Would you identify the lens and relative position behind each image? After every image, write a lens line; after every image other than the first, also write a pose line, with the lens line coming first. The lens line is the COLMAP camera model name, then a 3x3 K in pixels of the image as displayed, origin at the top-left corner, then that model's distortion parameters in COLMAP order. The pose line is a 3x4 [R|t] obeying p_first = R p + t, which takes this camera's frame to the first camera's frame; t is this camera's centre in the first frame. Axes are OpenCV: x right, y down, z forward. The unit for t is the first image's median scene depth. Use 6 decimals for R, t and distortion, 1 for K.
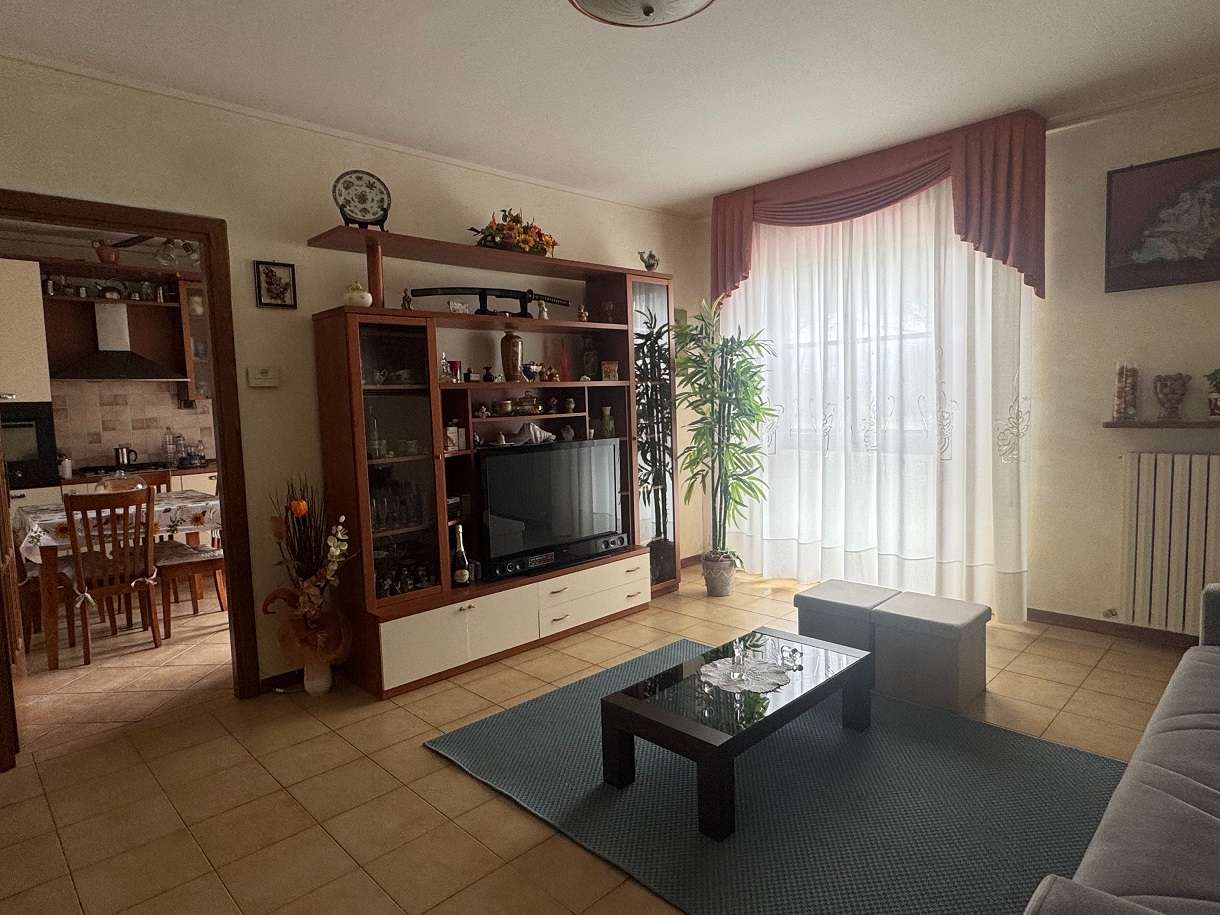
lens RADIAL K [[697.4, 0, 609.3], [0, 697.4, 457.2], [0, 0, 1]] dist [-0.002824, -0.000998]
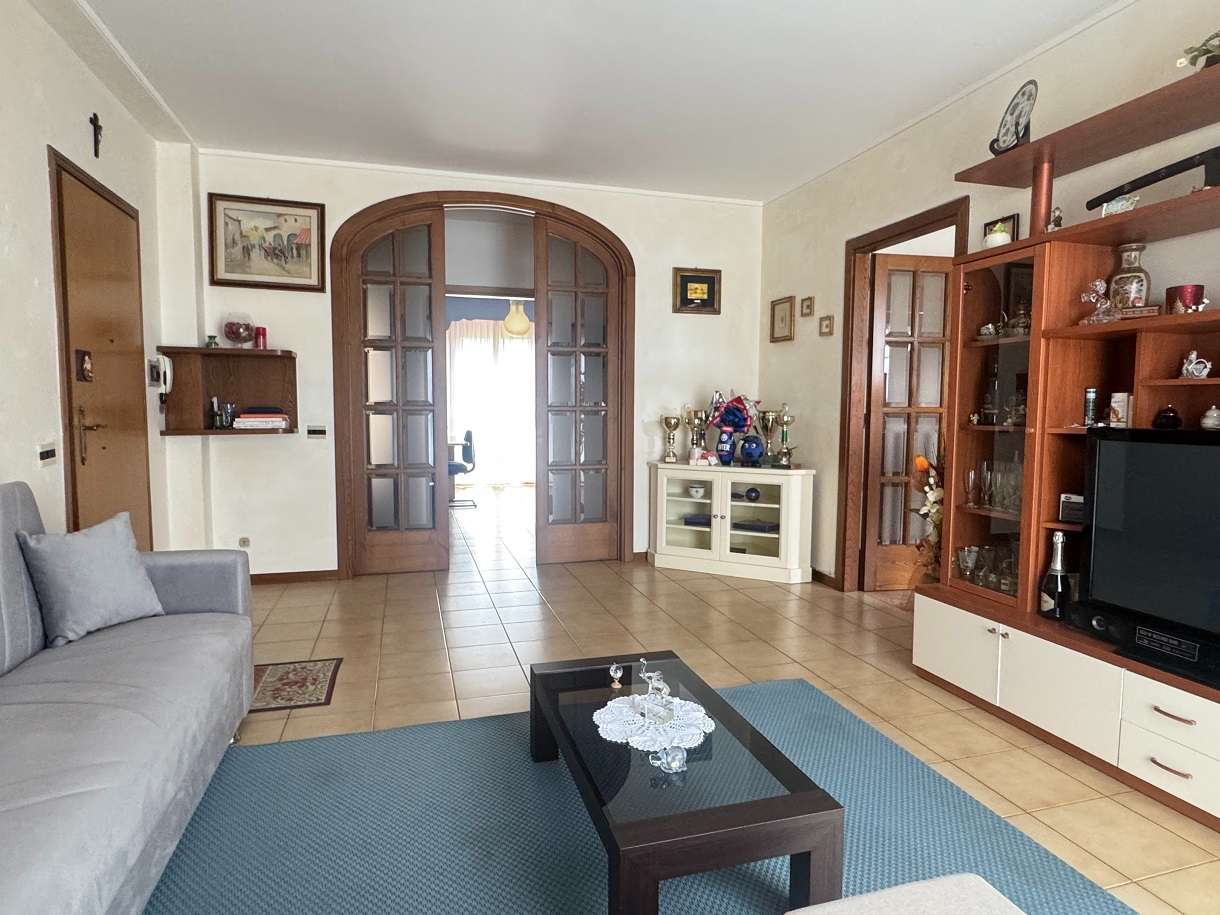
lens RADIAL K [[687.6, 0, 608.3], [0, 687.6, 457.6], [0, 0, 1]] dist [-0.004491, 0.002164]
pose [[-0.468715, 0.097892, -0.877909, 0.620318], [-0.064673, 0.987371, 0.144626, -0.048525], [0.880979, 0.124566, -0.456464, 0.947799]]
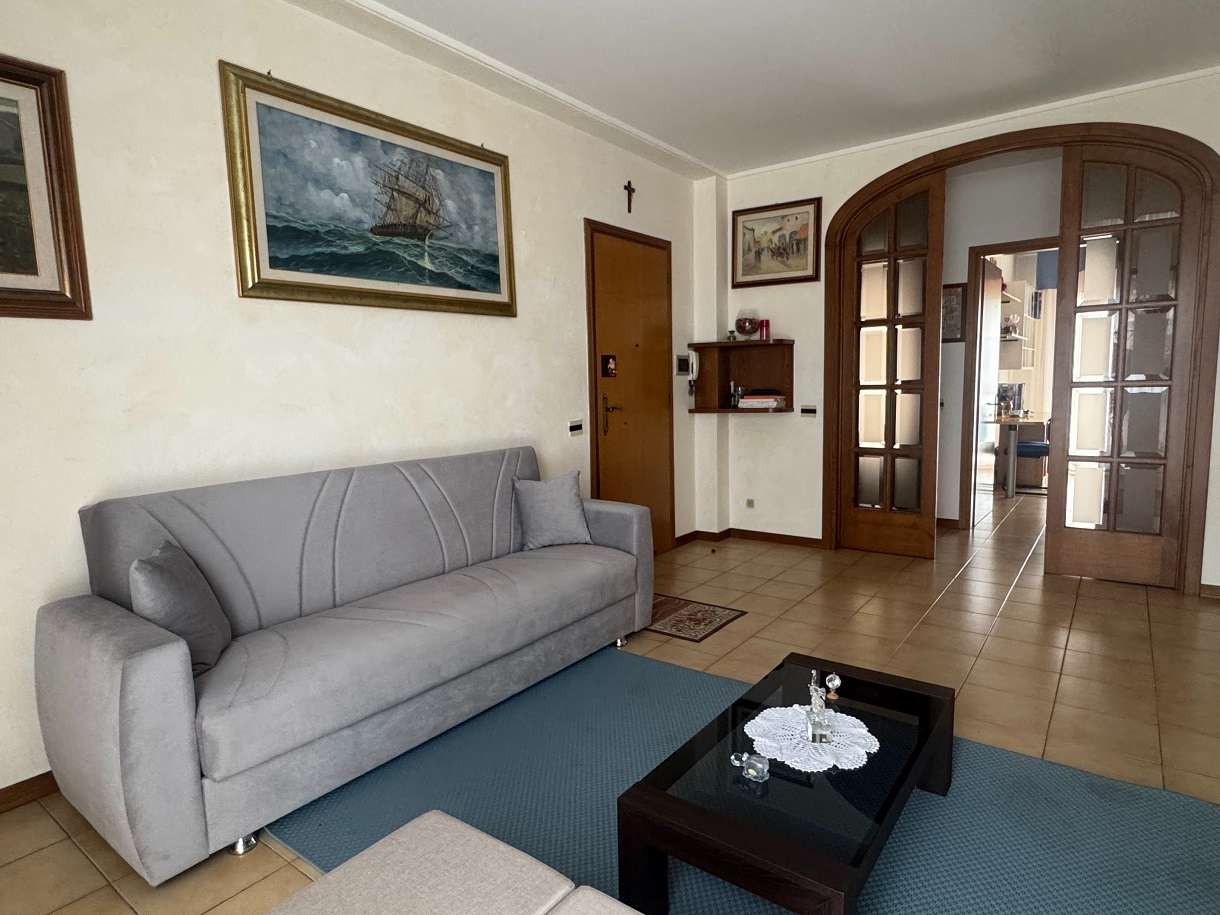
lens RADIAL K [[687.6, 0, 608.7], [0, 687.6, 459.3], [0, 0, 1]] dist [-0.004491, 0.002164]
pose [[-0.986383, 0.076246, -0.145725, 0.352157], [0.045853, 0.978405, 0.201547, -0.080298], [0.157945, 0.192121, -0.968578, 1.192095]]
